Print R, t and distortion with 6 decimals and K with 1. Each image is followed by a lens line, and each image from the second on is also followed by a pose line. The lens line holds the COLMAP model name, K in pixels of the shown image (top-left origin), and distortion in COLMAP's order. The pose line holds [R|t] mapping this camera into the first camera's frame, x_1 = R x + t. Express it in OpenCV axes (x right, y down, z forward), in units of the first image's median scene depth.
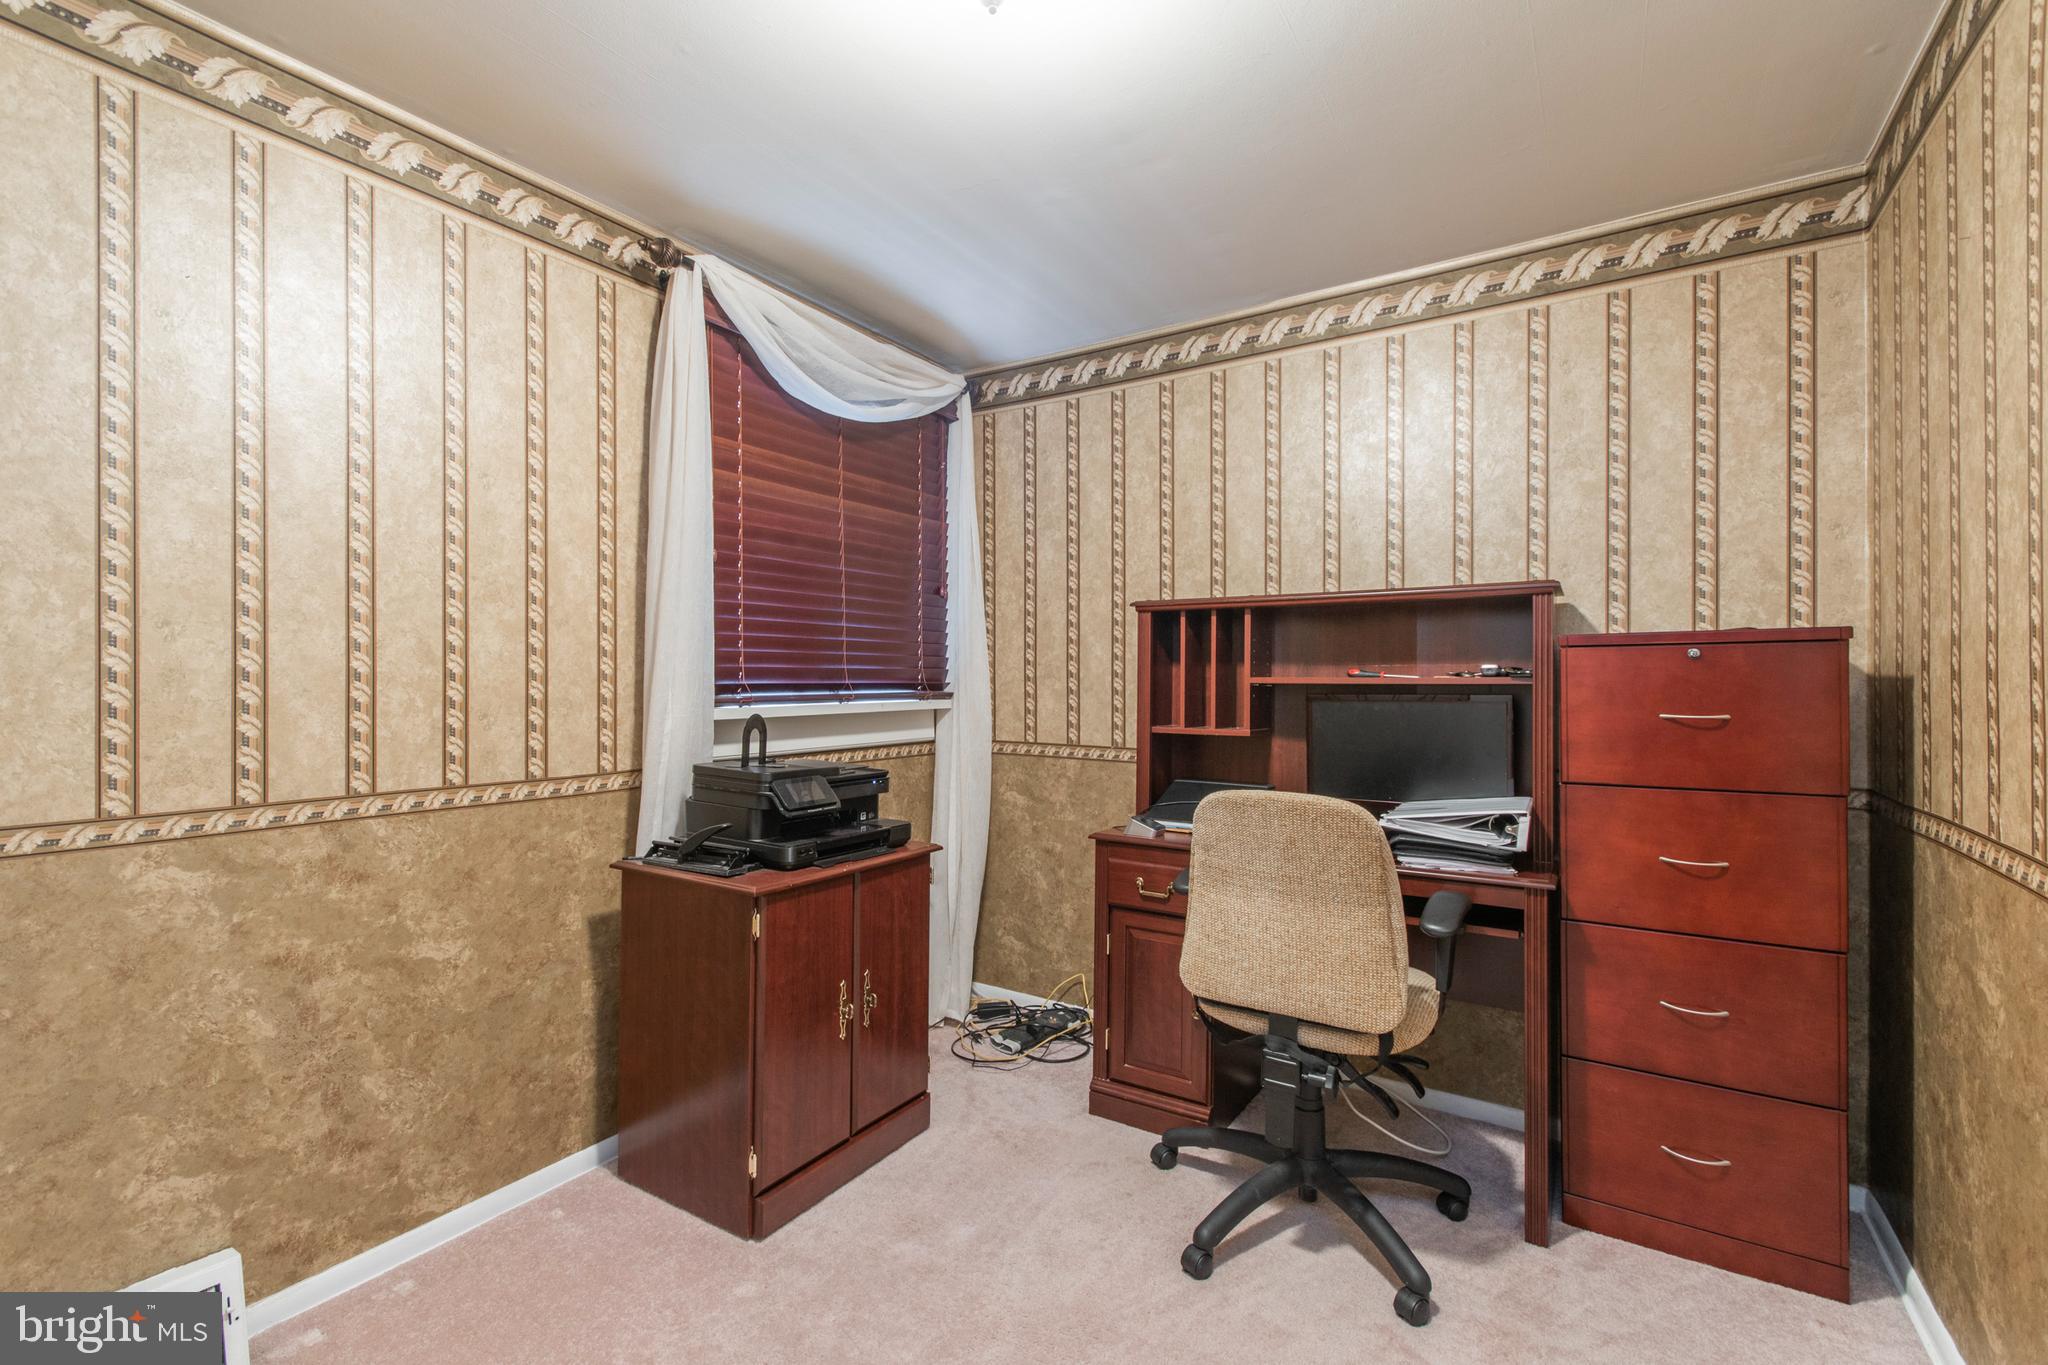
lens RADIAL K [[914.8, 0, 1031.2], [0, 914.8, 693.9], [0, 0, 1]] dist [0.000390, 0.000537]
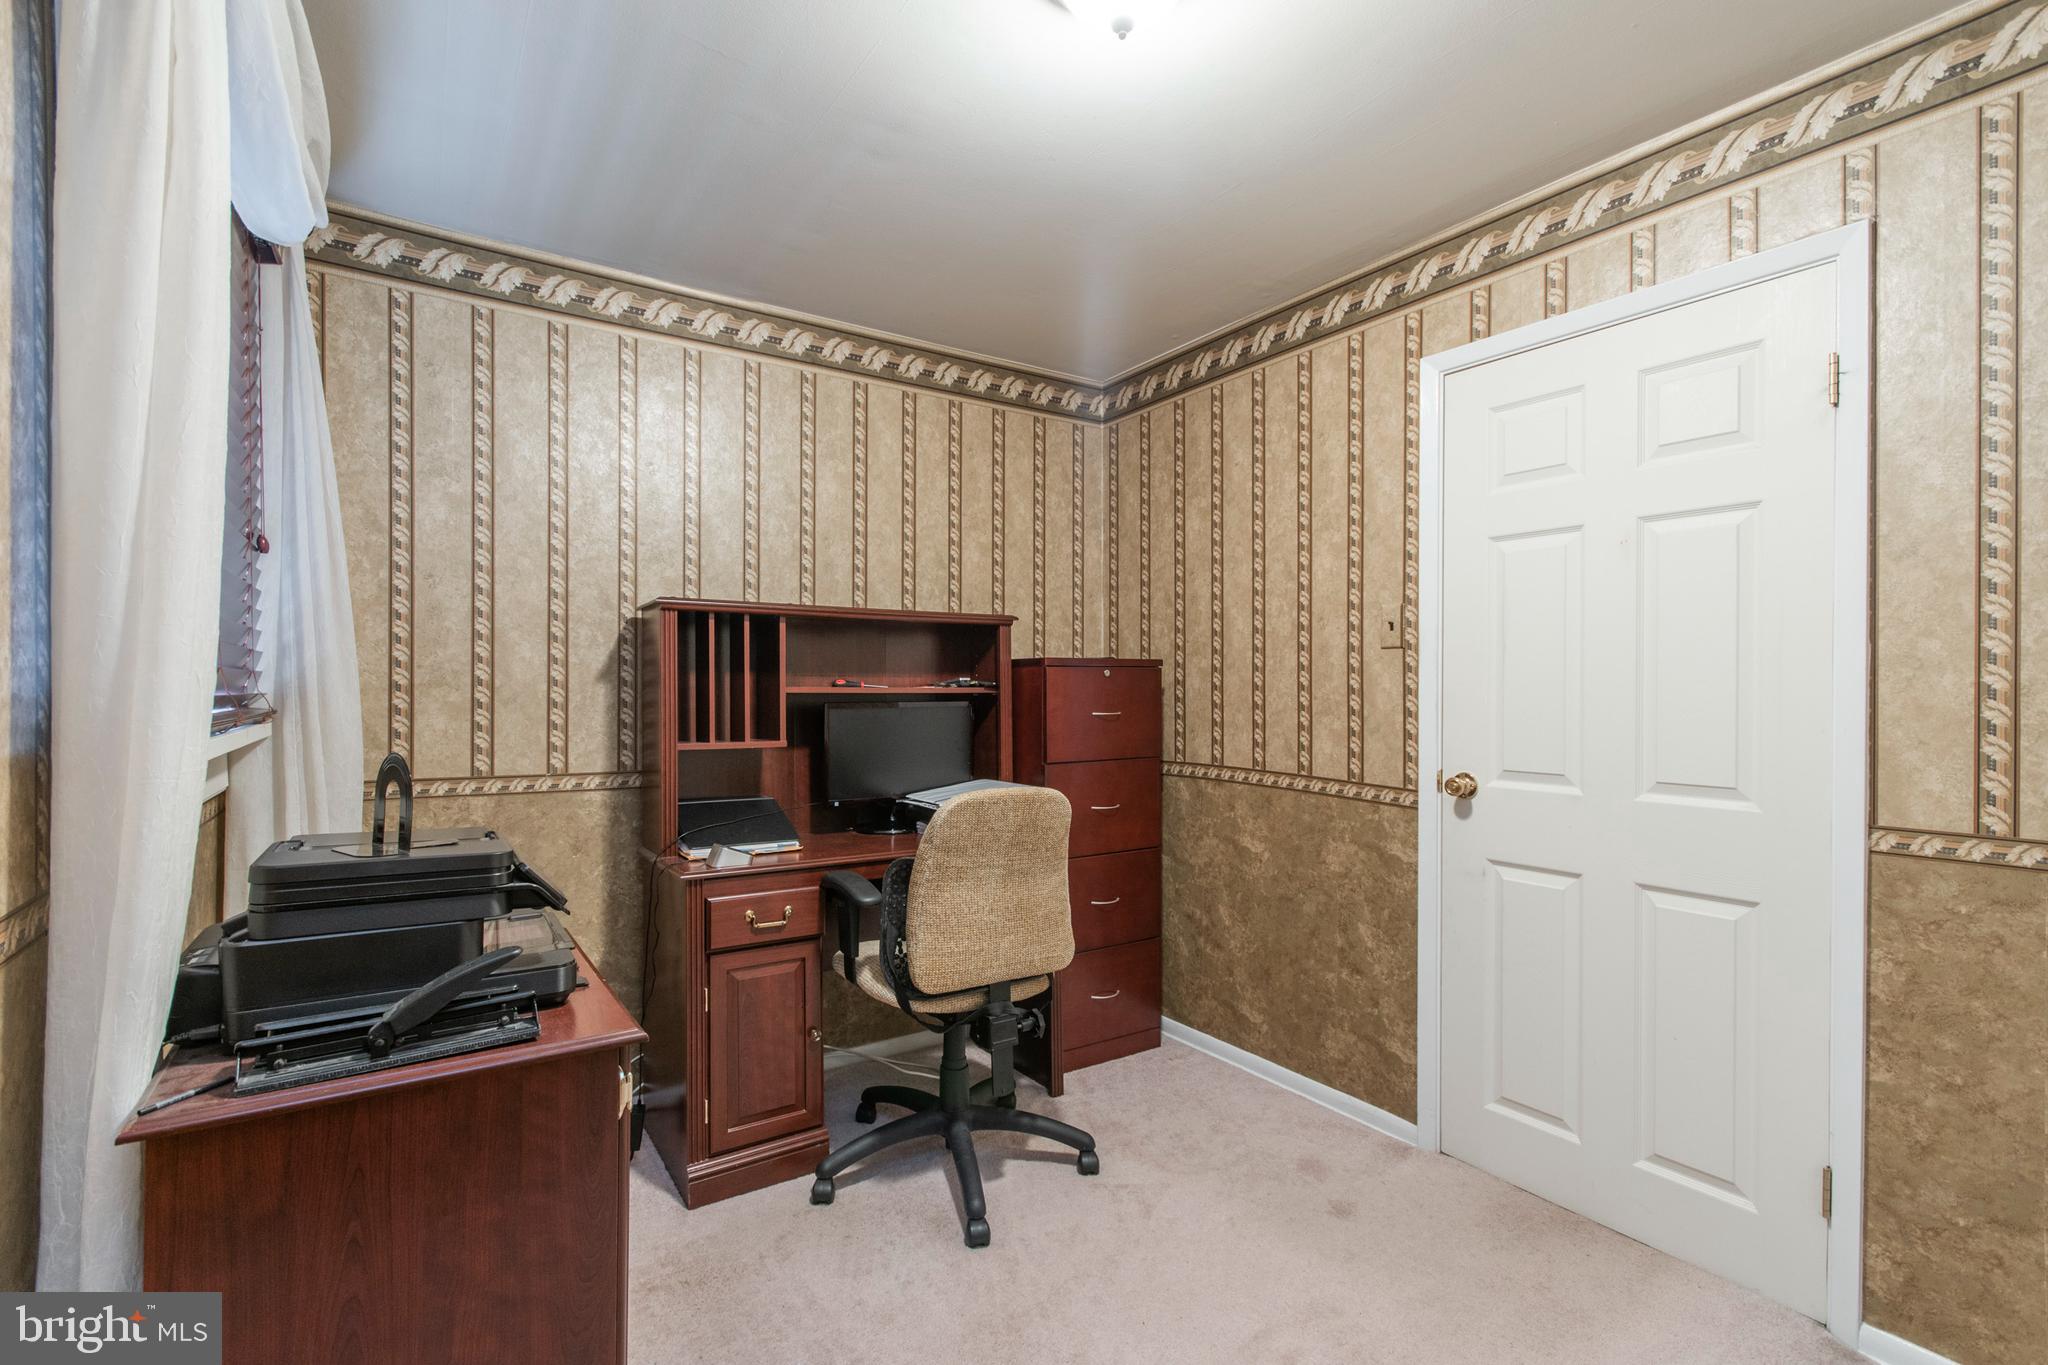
lens RADIAL K [[914.8, 0, 1031.2], [0, 914.8, 693.9], [0, 0, 1]] dist [0.000390, 0.000537]
pose [[0.388228, -0.004648, 0.921552, -0.518270], [0.012037, 0.999928, -0.000027, -0.006515], [-0.921485, 0.011103, 0.388255, 0.349318]]
